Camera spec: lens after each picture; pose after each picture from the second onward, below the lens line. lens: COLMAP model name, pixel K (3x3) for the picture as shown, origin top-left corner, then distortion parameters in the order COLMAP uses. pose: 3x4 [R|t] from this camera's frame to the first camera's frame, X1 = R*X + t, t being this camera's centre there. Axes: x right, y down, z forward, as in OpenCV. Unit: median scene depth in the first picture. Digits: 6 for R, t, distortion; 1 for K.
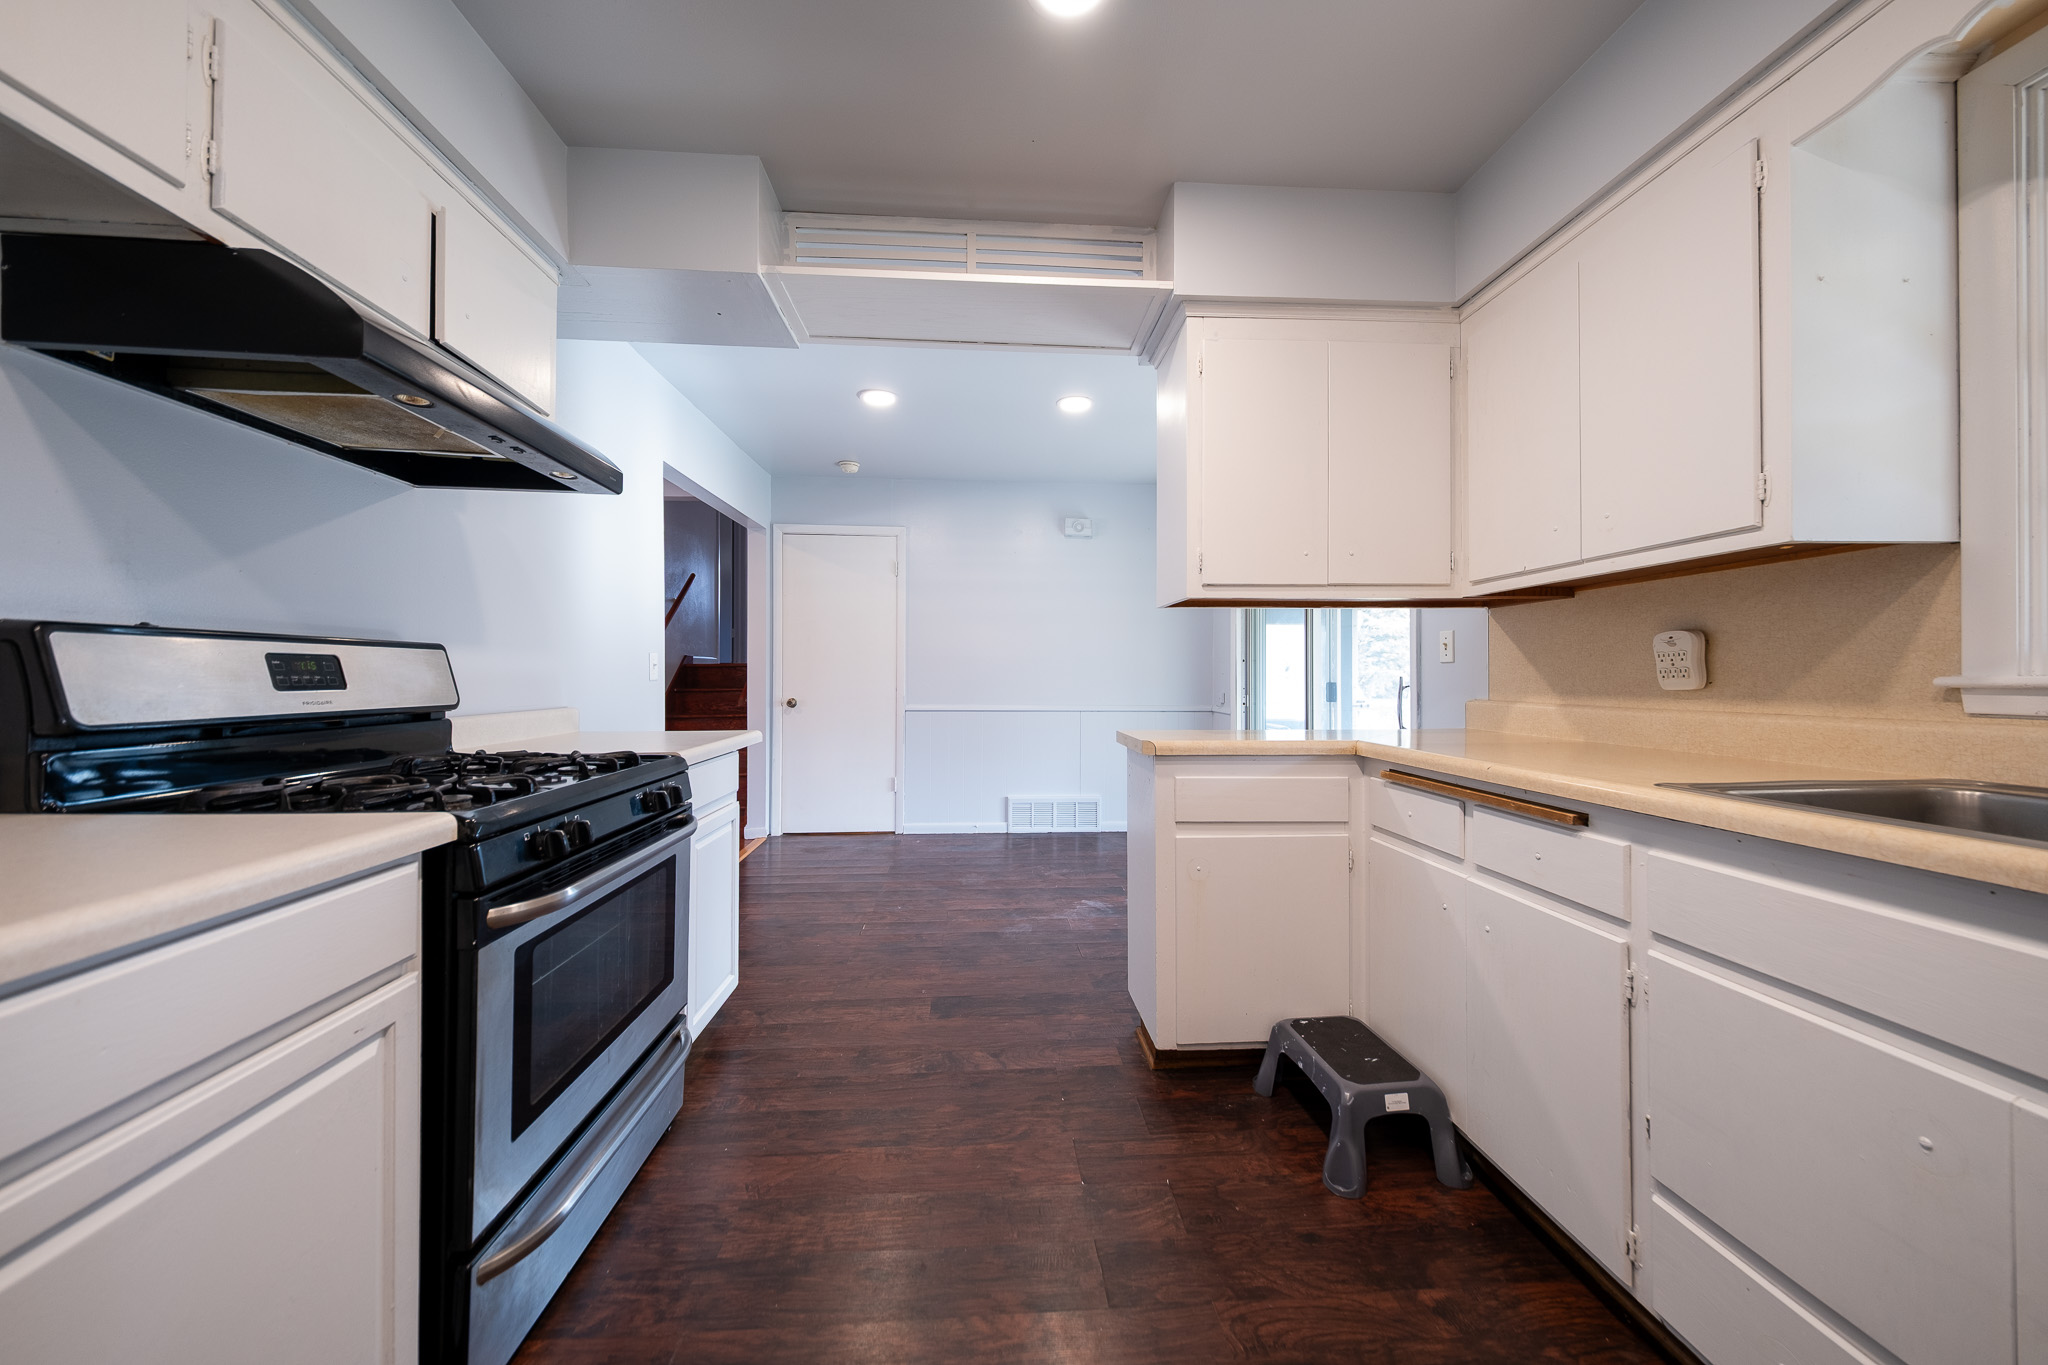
lens RADIAL K [[684.6, 0, 1021.8], [0, 684.6, 673.1], [0, 0, 1]] dist [0.000519, 0.000054]
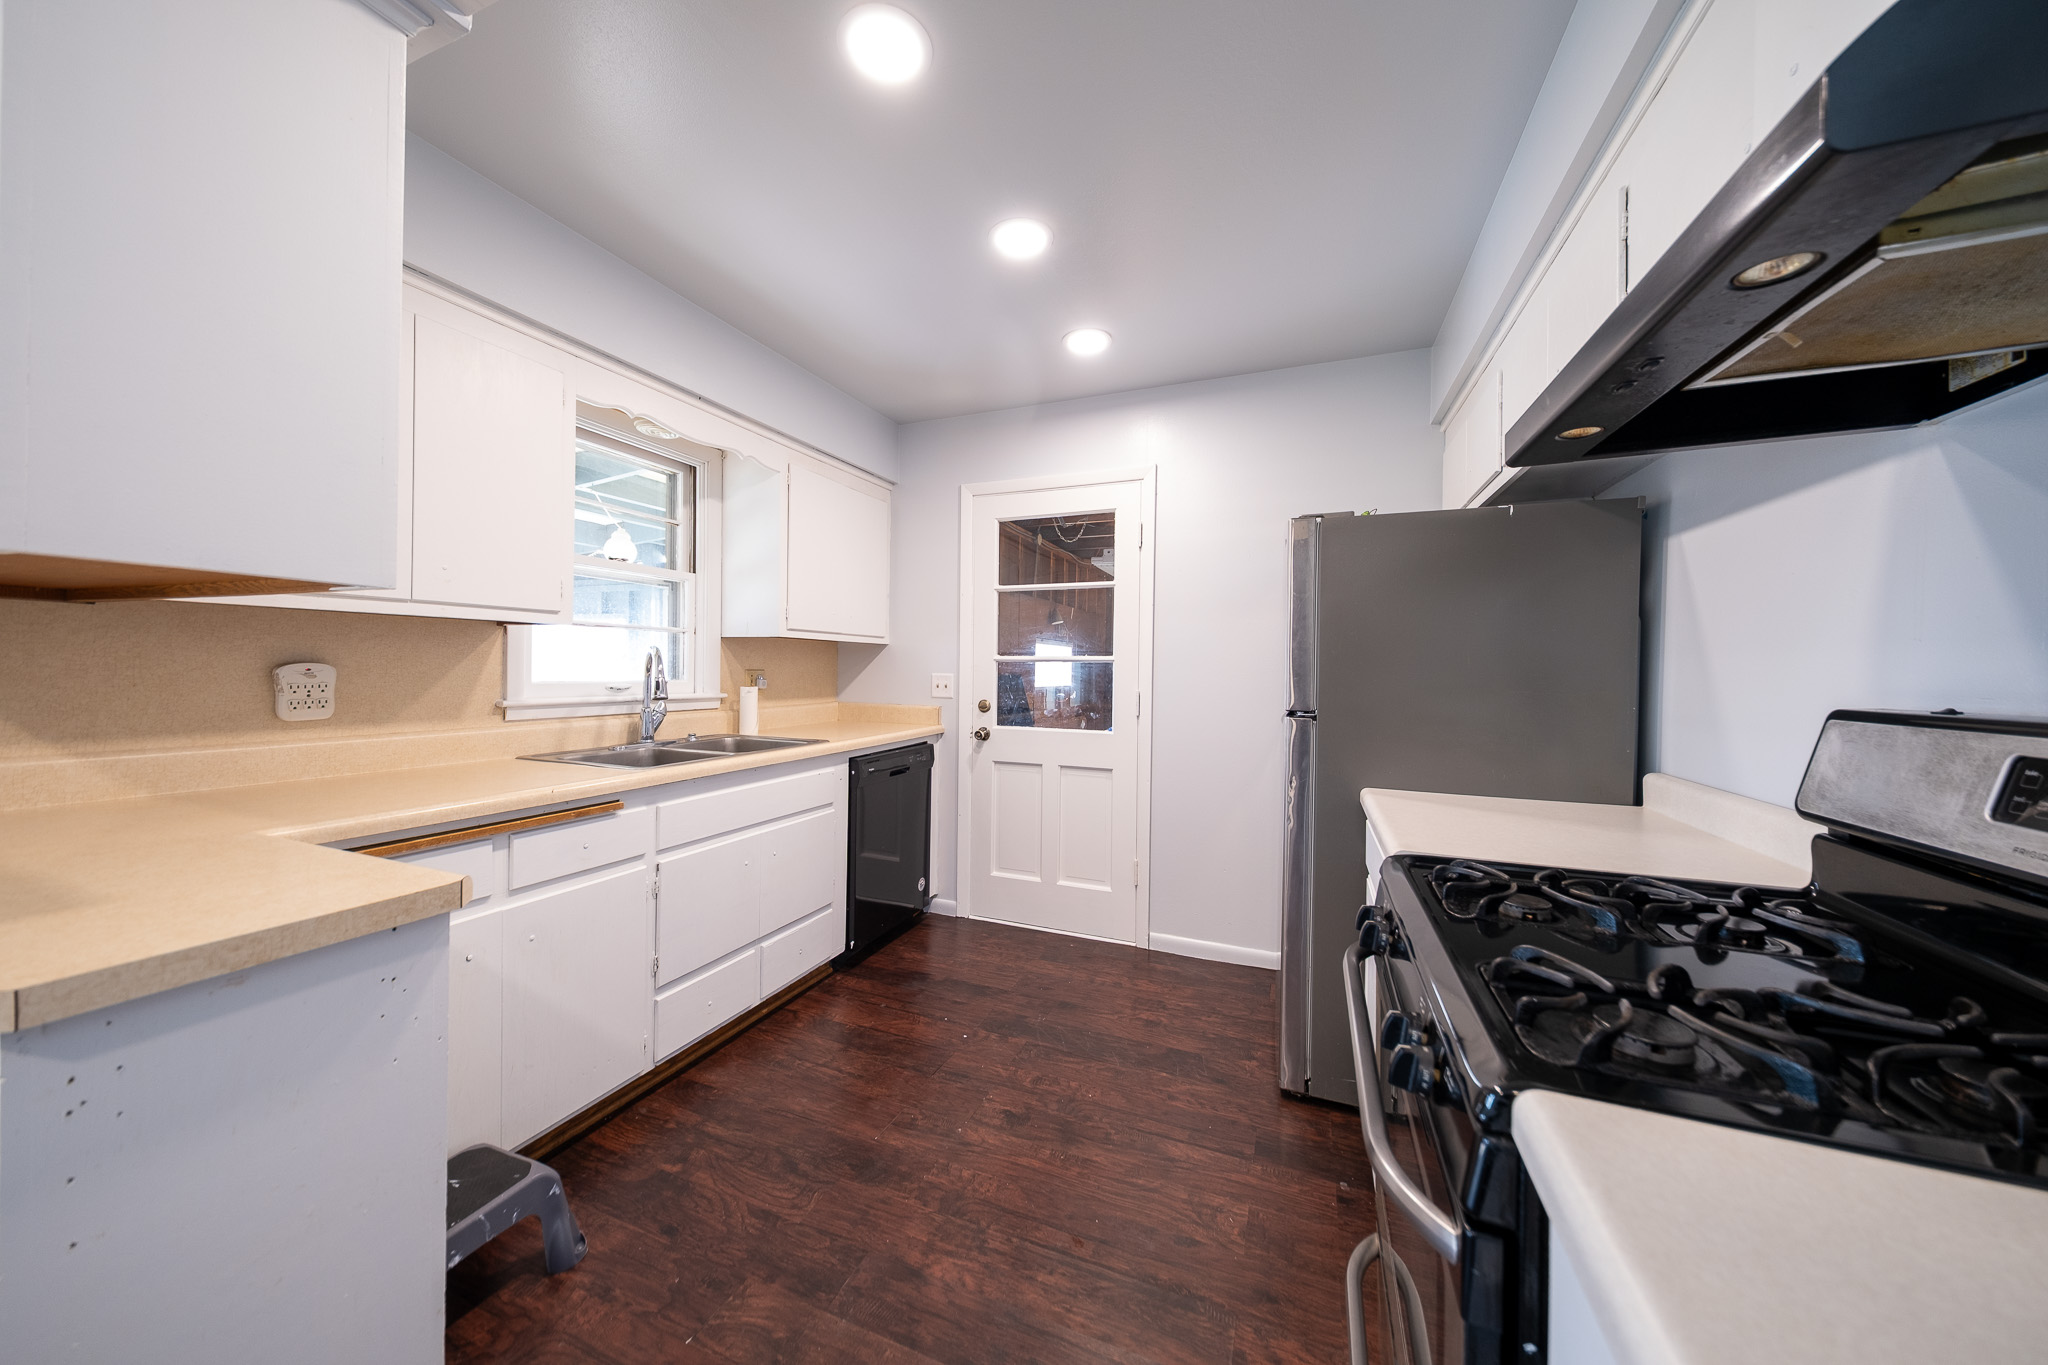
lens RADIAL K [[684.6, 0, 1021.8], [0, 684.6, 673.1], [0, 0, 1]] dist [0.000519, 0.000054]
pose [[-0.895745, -0.015157, 0.444311, -0.603462], [-0.017032, 0.999855, -0.000227, -0.083911], [-0.444243, -0.007771, -0.895873, 1.885229]]
